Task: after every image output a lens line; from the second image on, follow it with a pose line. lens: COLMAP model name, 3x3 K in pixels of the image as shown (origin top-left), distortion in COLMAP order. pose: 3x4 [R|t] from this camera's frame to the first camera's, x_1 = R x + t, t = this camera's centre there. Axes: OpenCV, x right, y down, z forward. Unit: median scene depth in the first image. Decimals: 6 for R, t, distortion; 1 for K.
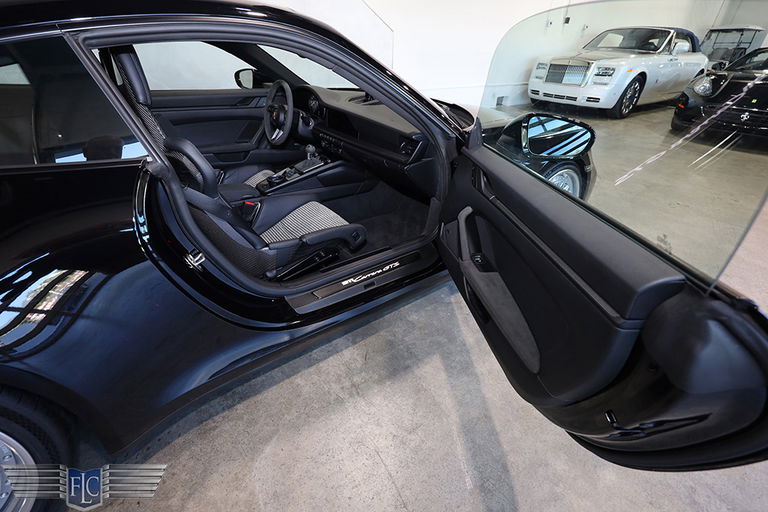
lens RADIAL K [[345.2, 0, 384.0], [0, 345.2, 256.0], [0, 0, 1]] dist [0.002904, 0.000298]
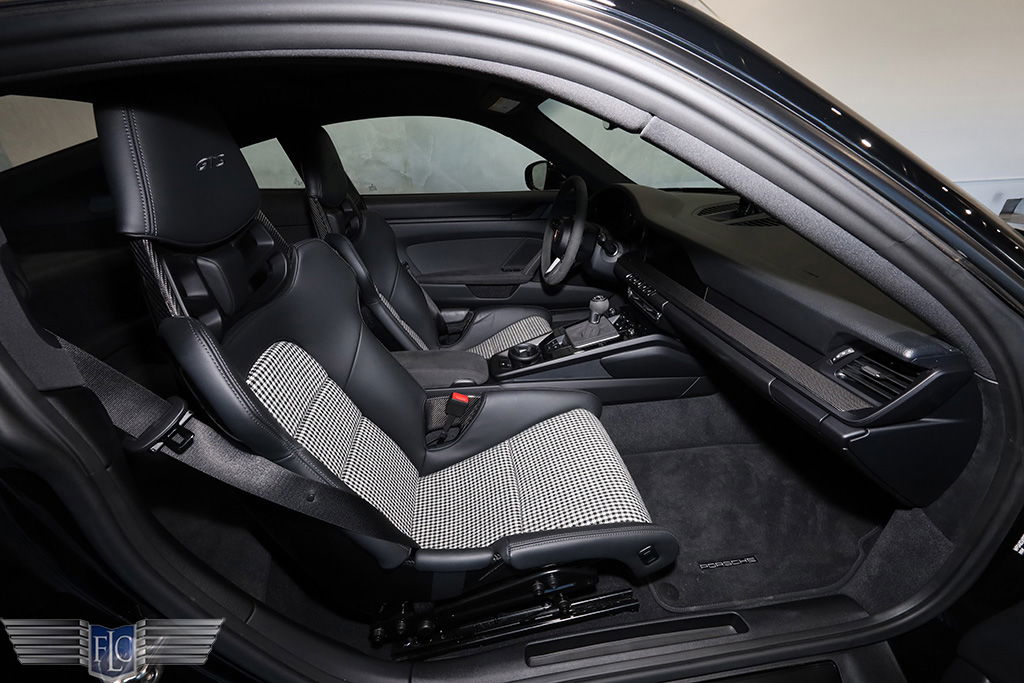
lens RADIAL K [[408.2, 0, 512.0], [0, 408.2, 341.5], [0, 0, 1]] dist [-0.002698, -0.000236]
pose [[0.867478, 0.166272, -0.468866, -0.027394], [-0.207295, 0.977584, -0.036853, -0.169818], [0.452228, 0.129163, 0.882500, 0.341571]]
